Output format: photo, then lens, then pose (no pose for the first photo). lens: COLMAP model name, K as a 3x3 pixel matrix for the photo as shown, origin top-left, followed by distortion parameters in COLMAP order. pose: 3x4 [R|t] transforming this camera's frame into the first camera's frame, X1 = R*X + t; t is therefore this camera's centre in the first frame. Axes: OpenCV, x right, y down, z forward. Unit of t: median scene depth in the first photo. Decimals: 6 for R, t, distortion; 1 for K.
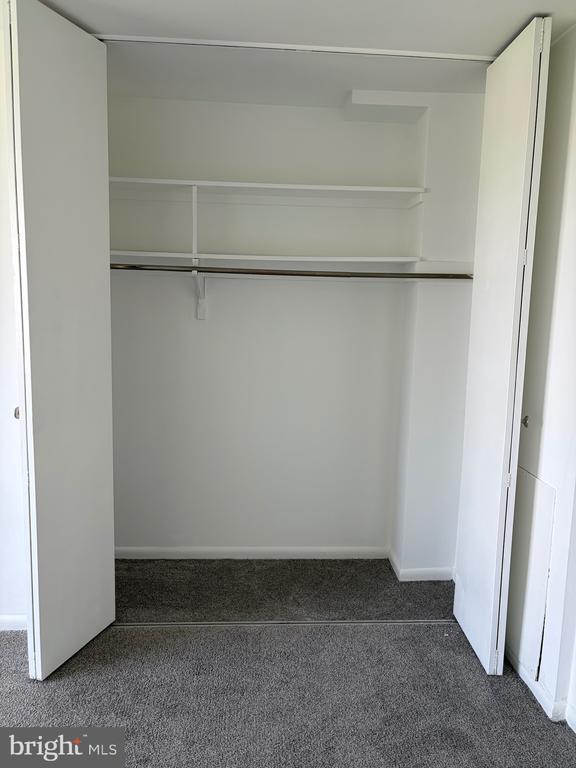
lens RADIAL K [[581.3, 0, 288.0], [0, 581.3, 384.0], [0, 0, 1]] dist [0.053577, -0.059560]
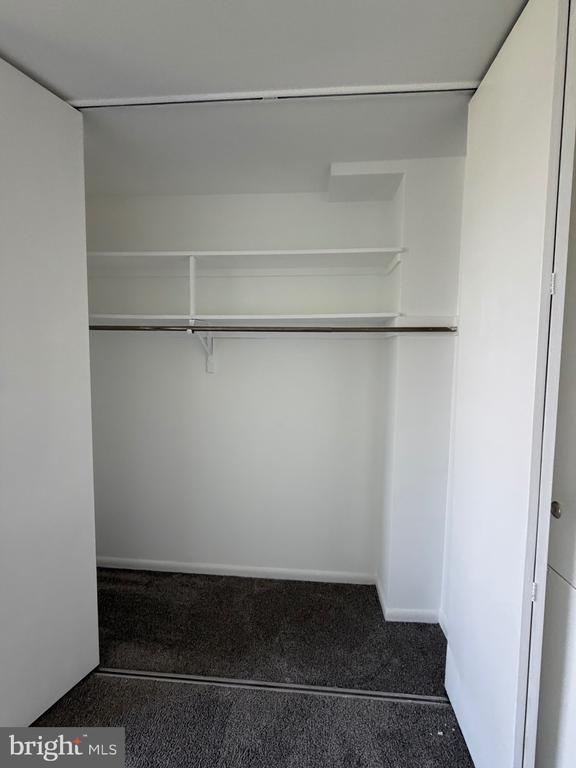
lens RADIAL K [[306.4, 0, 287.3], [0, 306.4, 382.2], [0, 0, 1]] dist [0.000823, 0.000088]
pose [[0.991802, -0.003647, -0.127734, 0.096655], [-0.006309, 0.996976, -0.077456, -0.048293], [0.127630, 0.077627, 0.988779, 0.440647]]
